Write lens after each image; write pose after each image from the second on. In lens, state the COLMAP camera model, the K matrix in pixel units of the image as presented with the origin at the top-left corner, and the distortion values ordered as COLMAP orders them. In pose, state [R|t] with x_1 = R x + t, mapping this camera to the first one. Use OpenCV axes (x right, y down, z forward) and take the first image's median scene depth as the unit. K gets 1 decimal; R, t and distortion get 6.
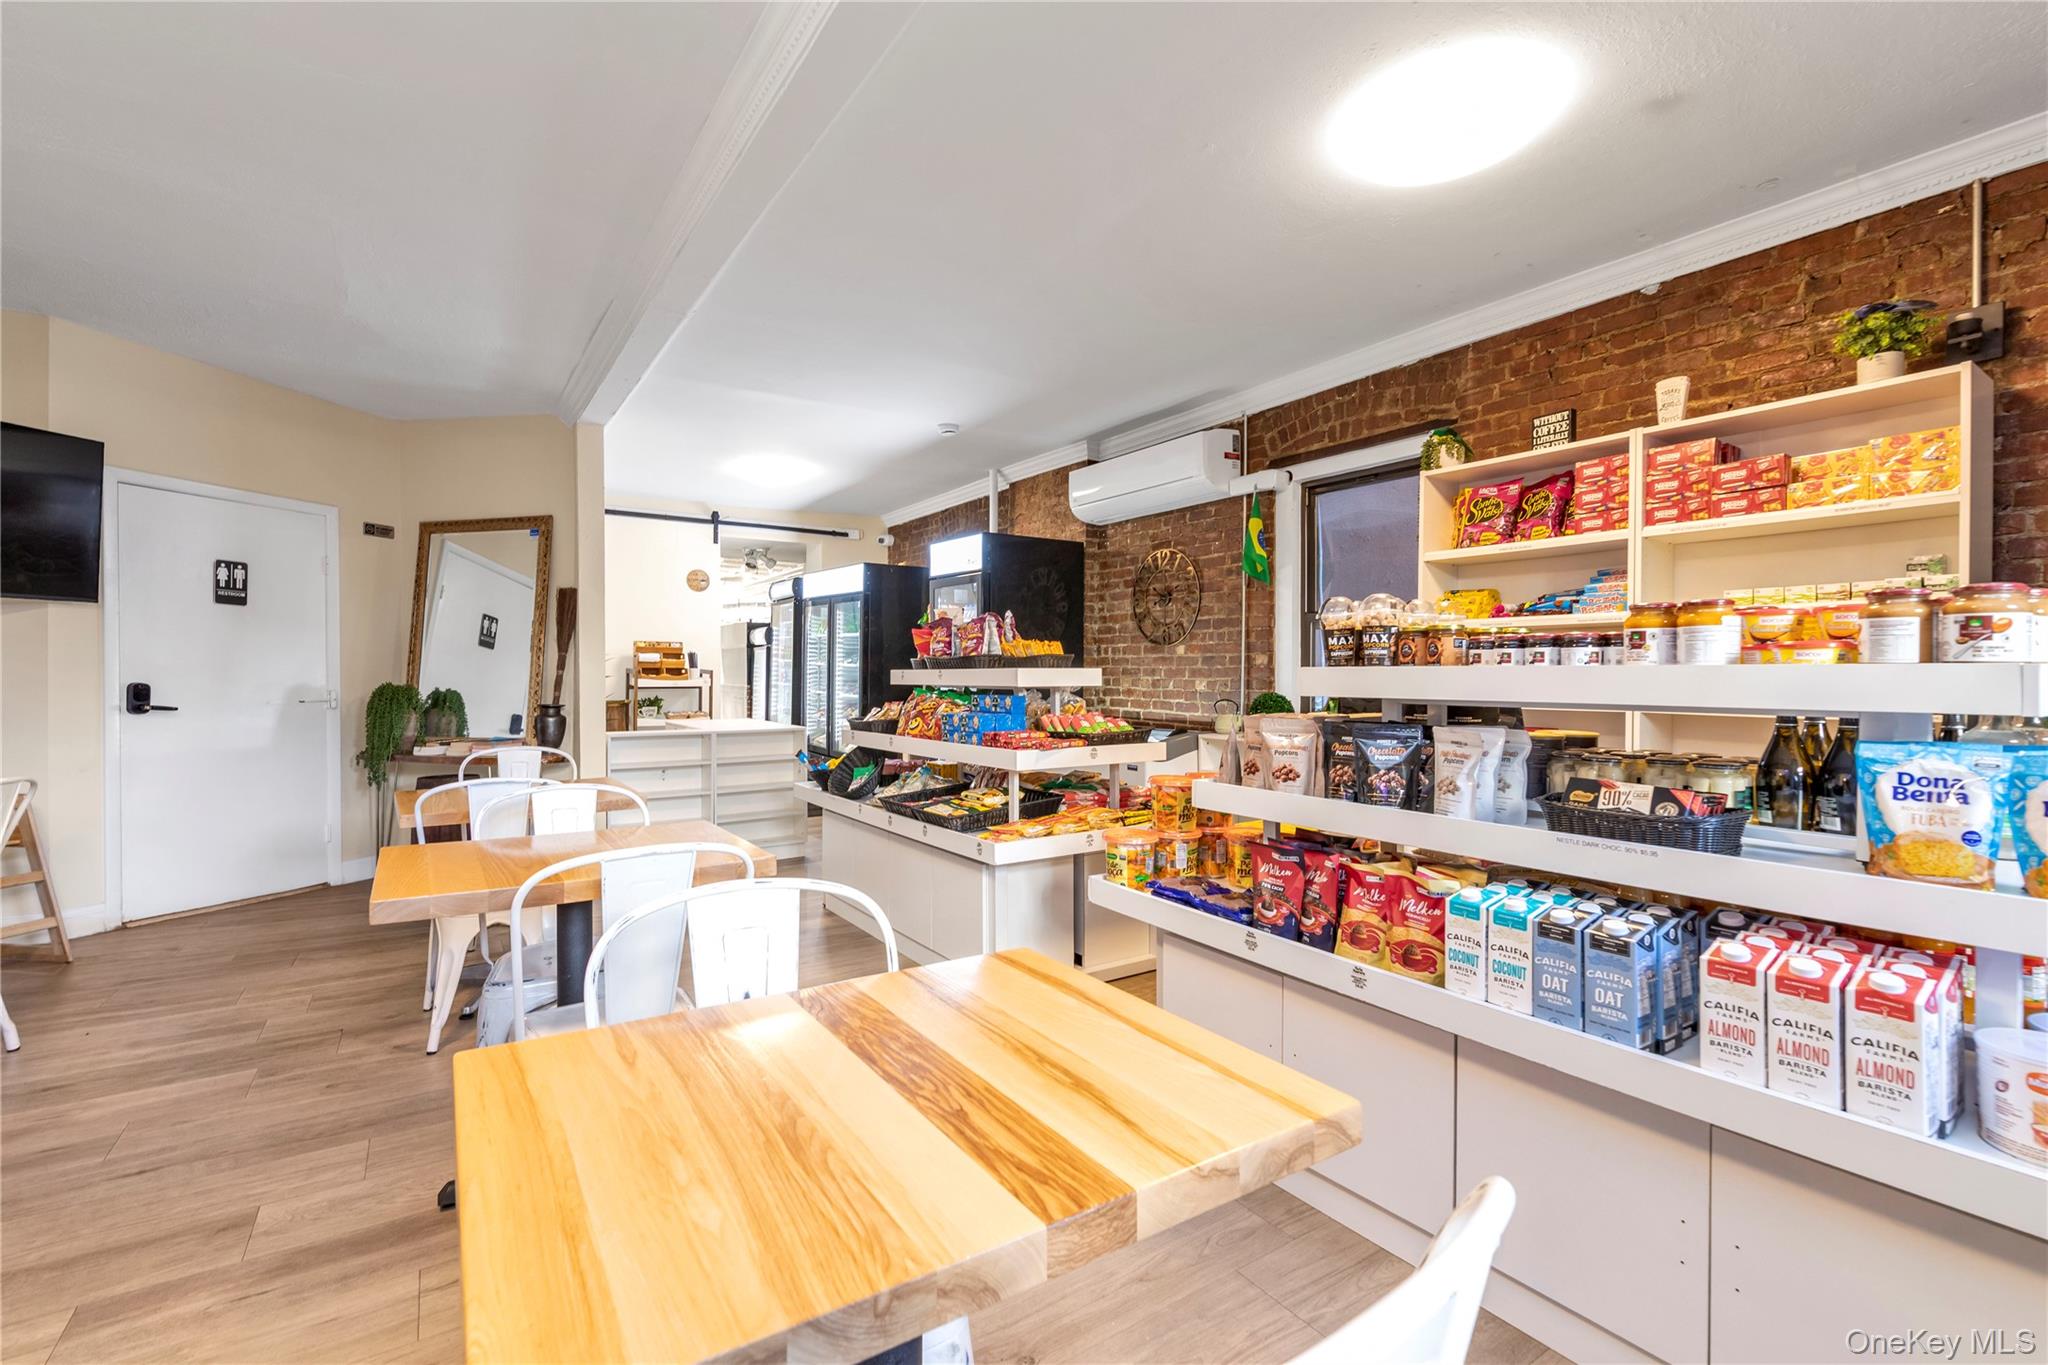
lens RADIAL K [[900.8, 0, 1016.5], [0, 900.8, 677.7], [0, 0, 1]] dist [0.001000, 0.000189]
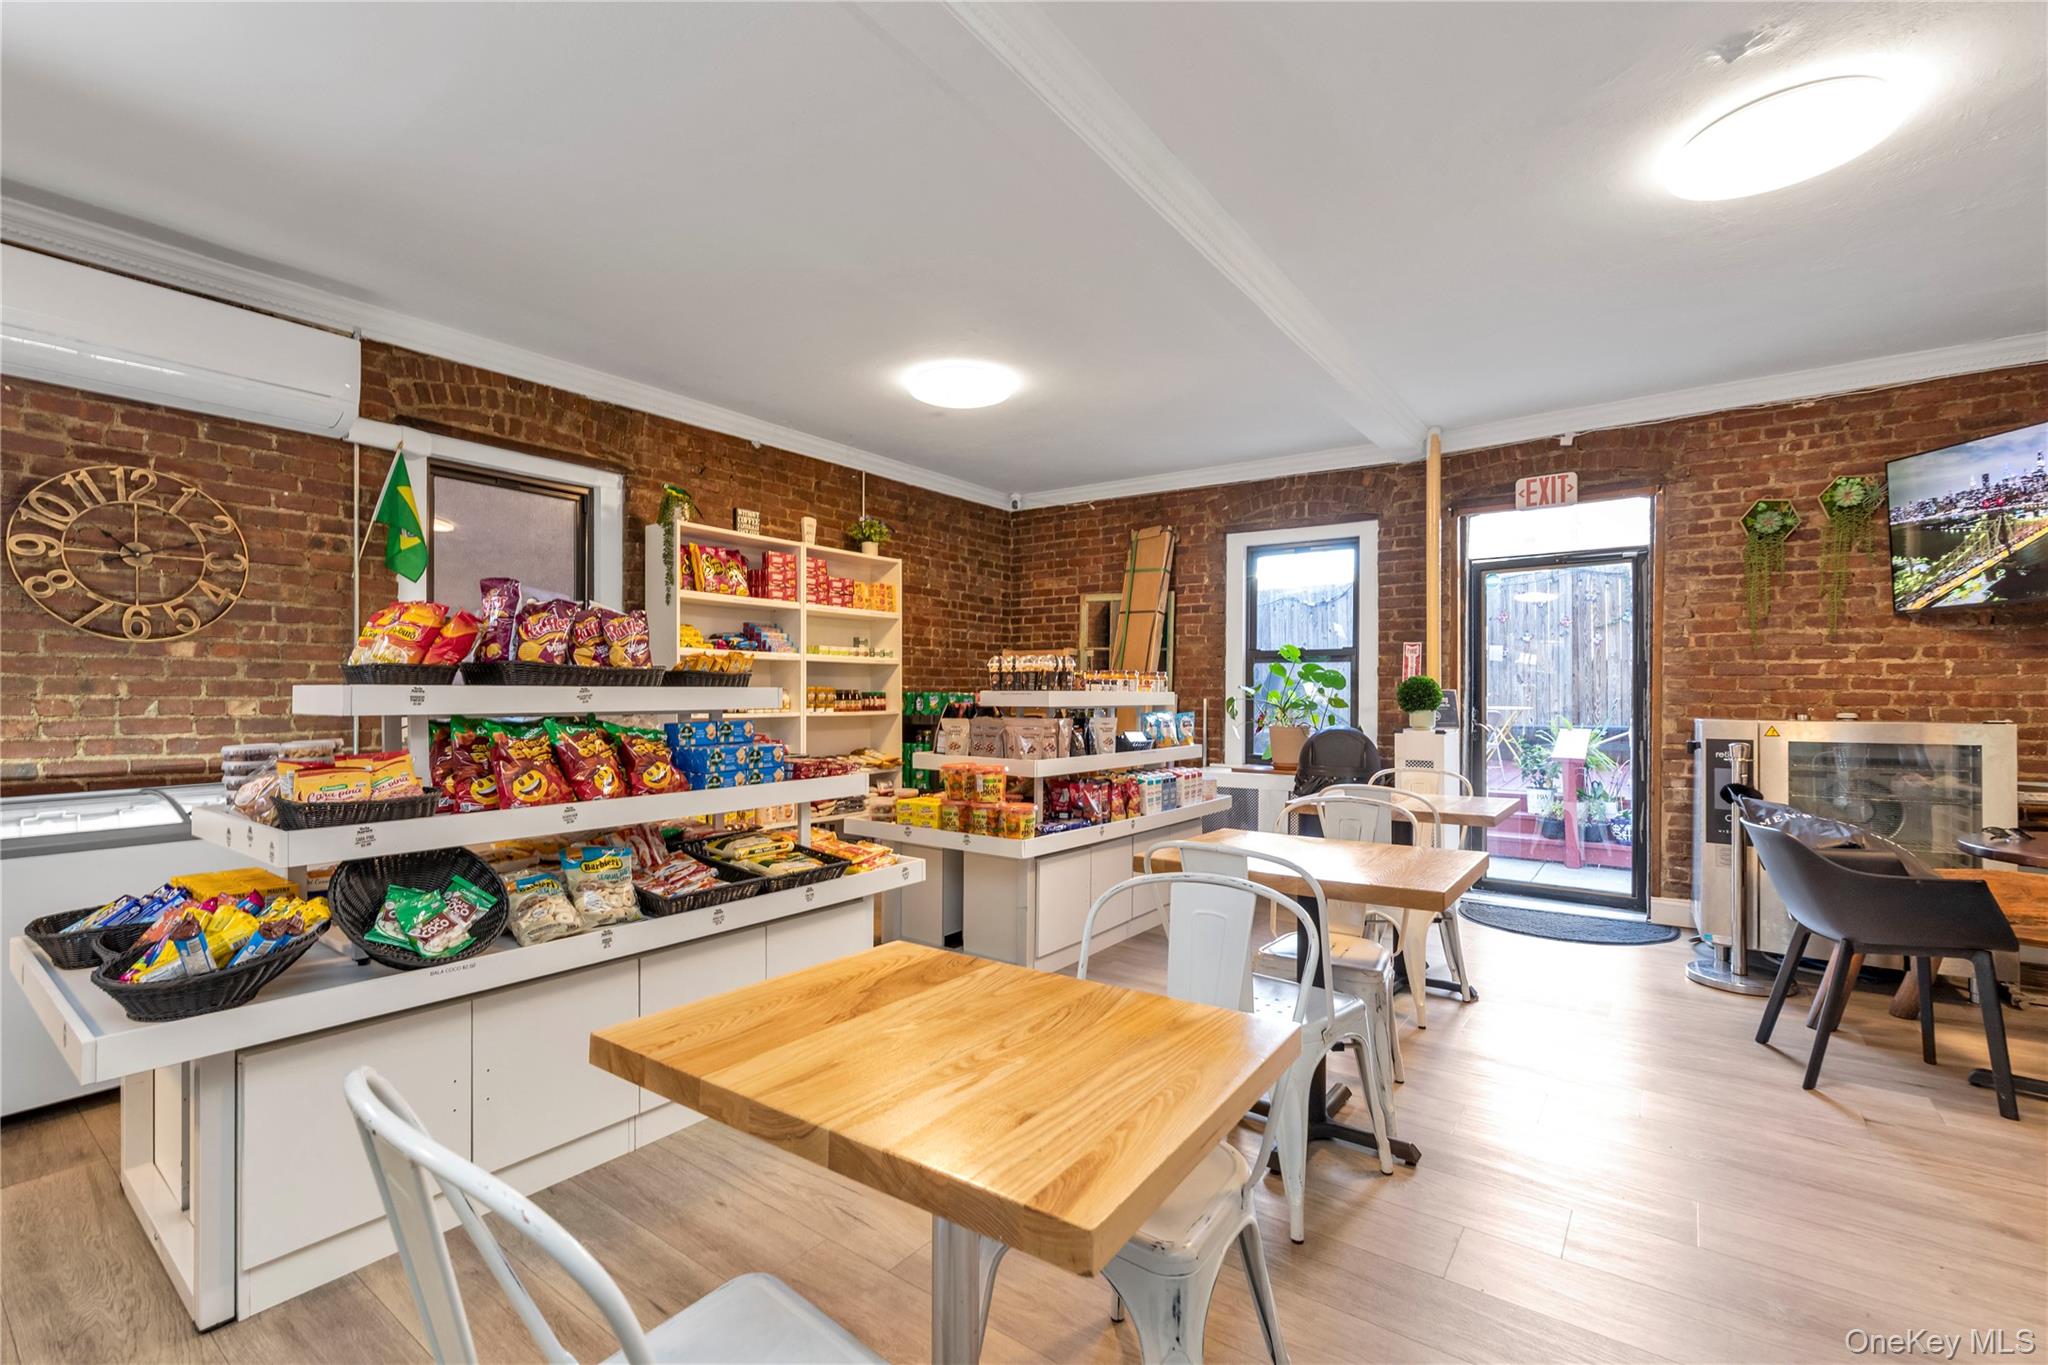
lens RADIAL K [[900.8, 0, 1016.5], [0, 900.8, 677.7], [0, 0, 1]] dist [0.001000, 0.000189]
pose [[-0.342103, 0.016111, 0.939524, -0.743480], [-0.000634, 0.999849, -0.017376, -0.003294], [-0.939662, -0.006540, -0.342041, 0.919379]]
